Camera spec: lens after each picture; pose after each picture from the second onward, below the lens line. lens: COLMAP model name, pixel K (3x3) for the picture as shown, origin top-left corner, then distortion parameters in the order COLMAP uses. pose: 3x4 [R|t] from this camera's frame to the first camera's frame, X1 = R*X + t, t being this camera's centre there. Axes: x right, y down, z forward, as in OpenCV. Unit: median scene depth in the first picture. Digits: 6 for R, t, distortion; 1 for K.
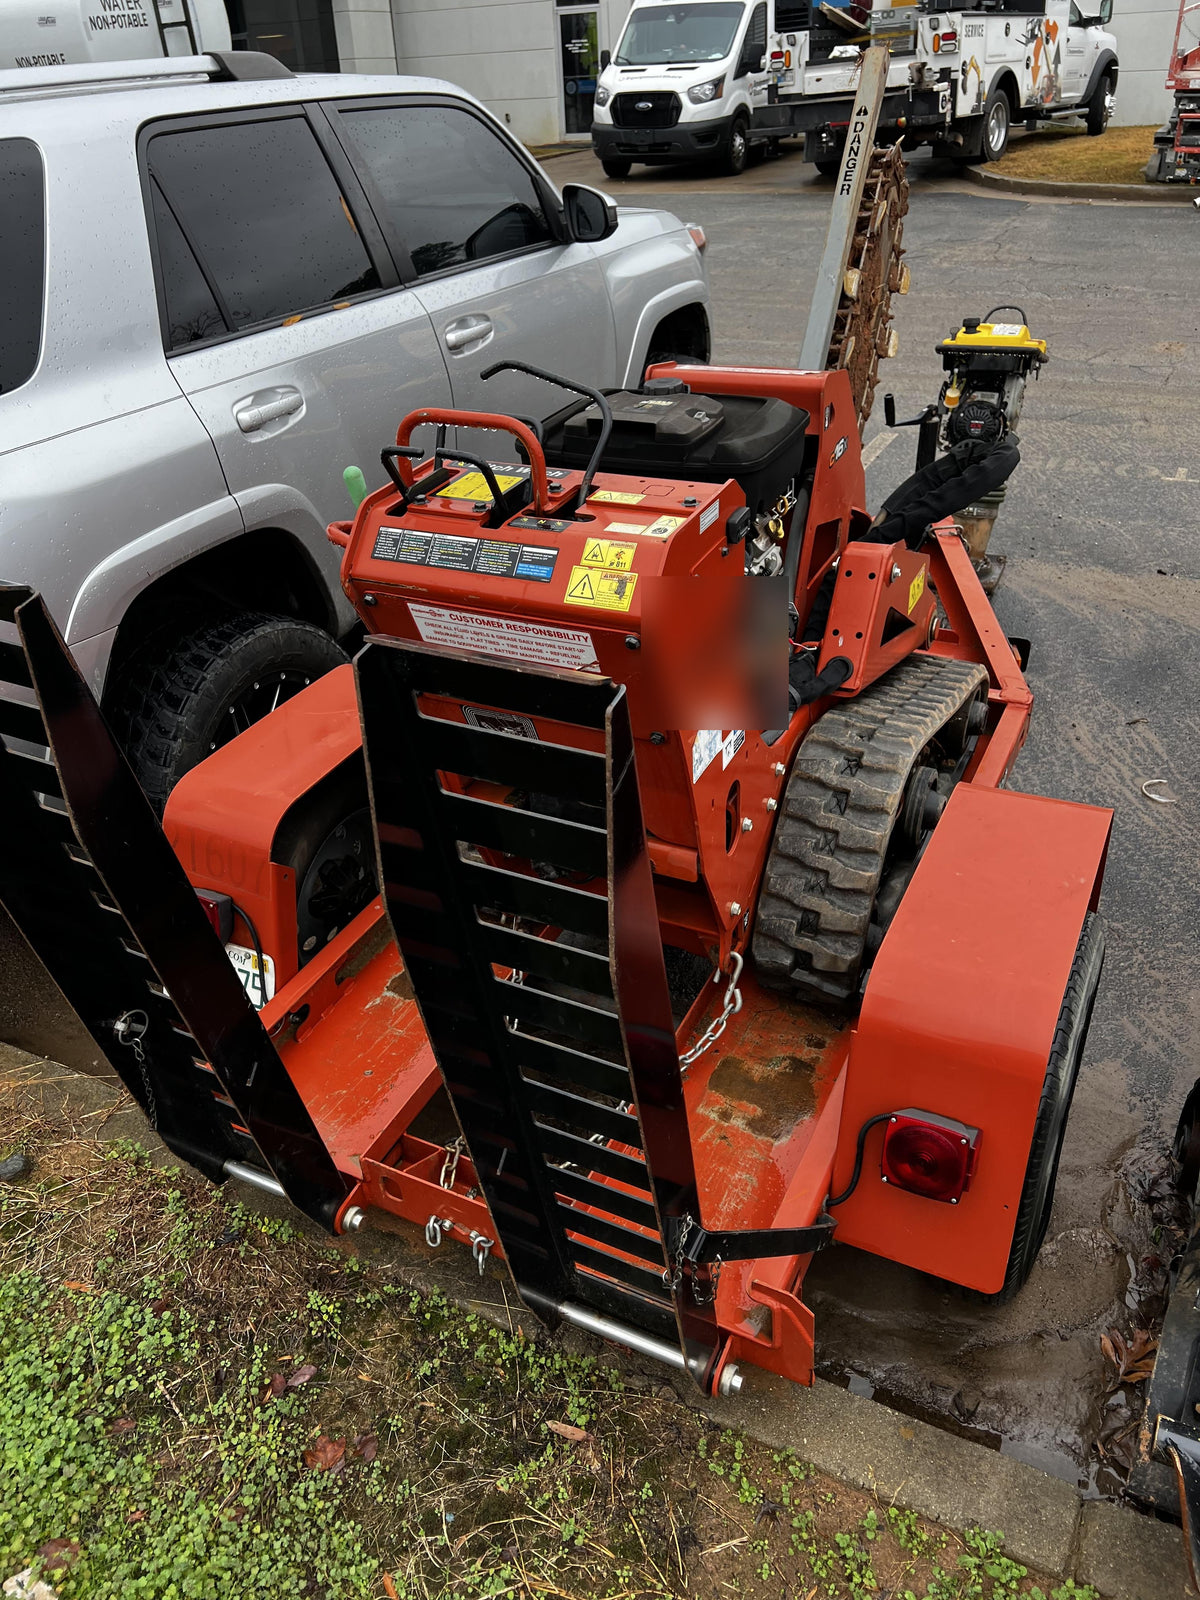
lens RADIAL K [[1158.2, 0, 597.3], [0, 1158.2, 860.5], [0, 0, 1]] dist [0.028513, 0.000987]
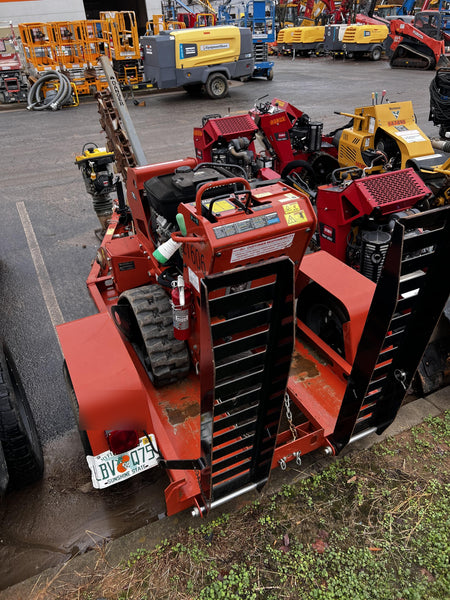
lens RADIAL K [[446.8, 0, 222.7], [0, 446.8, 318.1], [0, 0, 1]] dist [0.087957, -0.103815]
pose [[0.607748, -0.428419, 0.668655, -0.986068], [0.480877, 0.868612, 0.119461, -0.221509], [-0.631981, 0.248938, 0.733914, 0.266325]]
